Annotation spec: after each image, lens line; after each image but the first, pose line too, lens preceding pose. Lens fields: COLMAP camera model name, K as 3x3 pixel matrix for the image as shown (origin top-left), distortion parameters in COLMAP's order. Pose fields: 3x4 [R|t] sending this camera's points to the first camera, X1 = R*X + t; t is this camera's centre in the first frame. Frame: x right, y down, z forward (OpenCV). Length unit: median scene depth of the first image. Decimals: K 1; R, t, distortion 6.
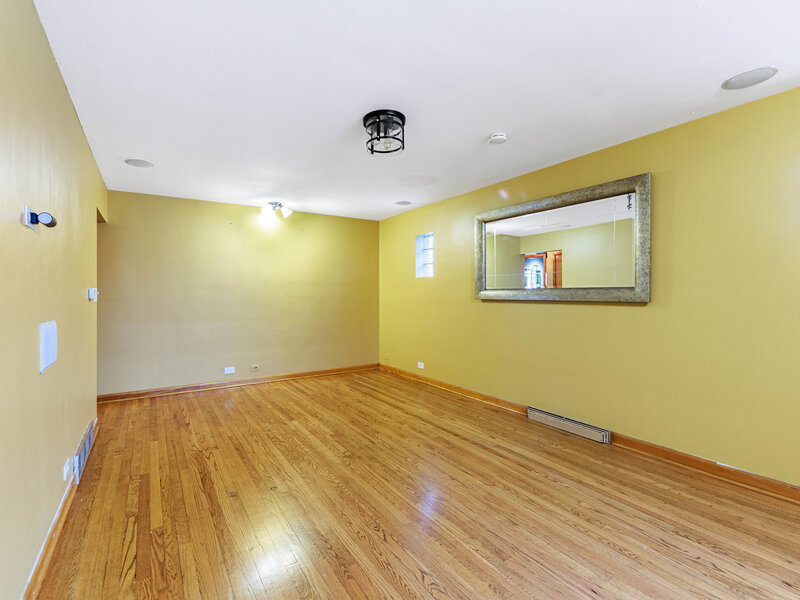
lens RADIAL K [[368.0, 0, 363.8], [0, 368.0, 297.8], [0, 0, 1]] dist [0.007805, -0.000152]
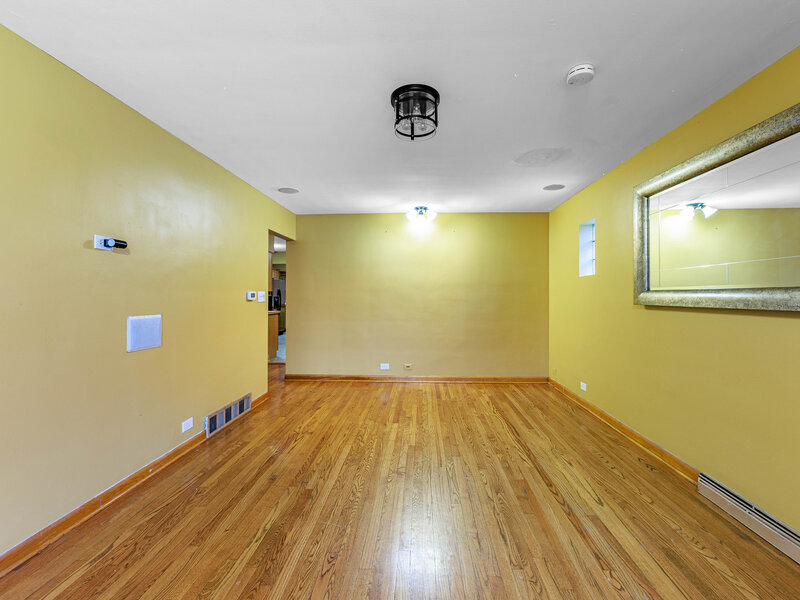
lens RADIAL K [[356.7, 0, 403.4], [0, 356.7, 296.9], [0, 0, 1]] dist [0.003504, -0.000997]
pose [[0.840870, 0.004470, -0.541218, 0.333608], [-0.008901, 0.999945, -0.005570, -0.003867], [0.541163, 0.009501, 0.840864, 0.186467]]
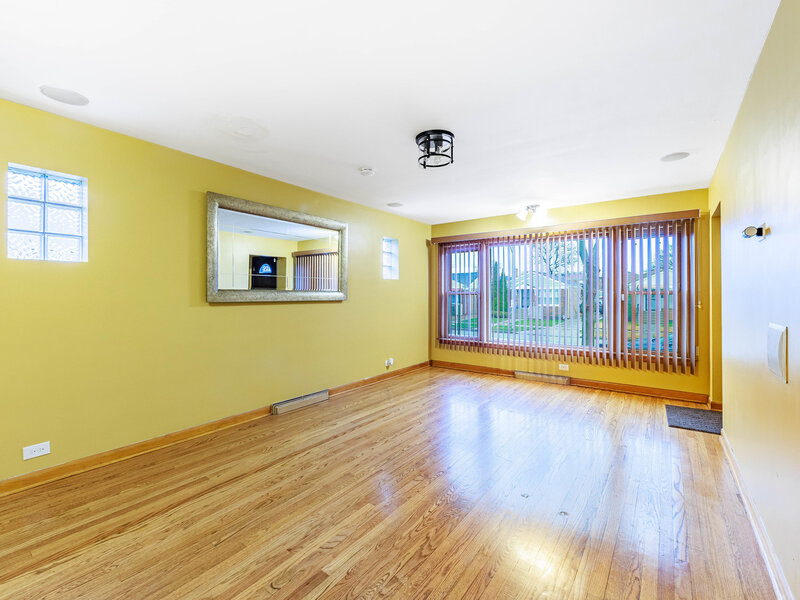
lens RADIAL K [[369.5, 0, 402.2], [0, 369.5, 296.5], [0, 0, 1]] dist [0.013092, -0.000535]
pose [[-0.408575, -0.001651, 0.912723, -0.623934], [0.010045, 0.999930, 0.006305, -0.009660], [-0.912669, 0.011744, -0.408530, 1.051442]]
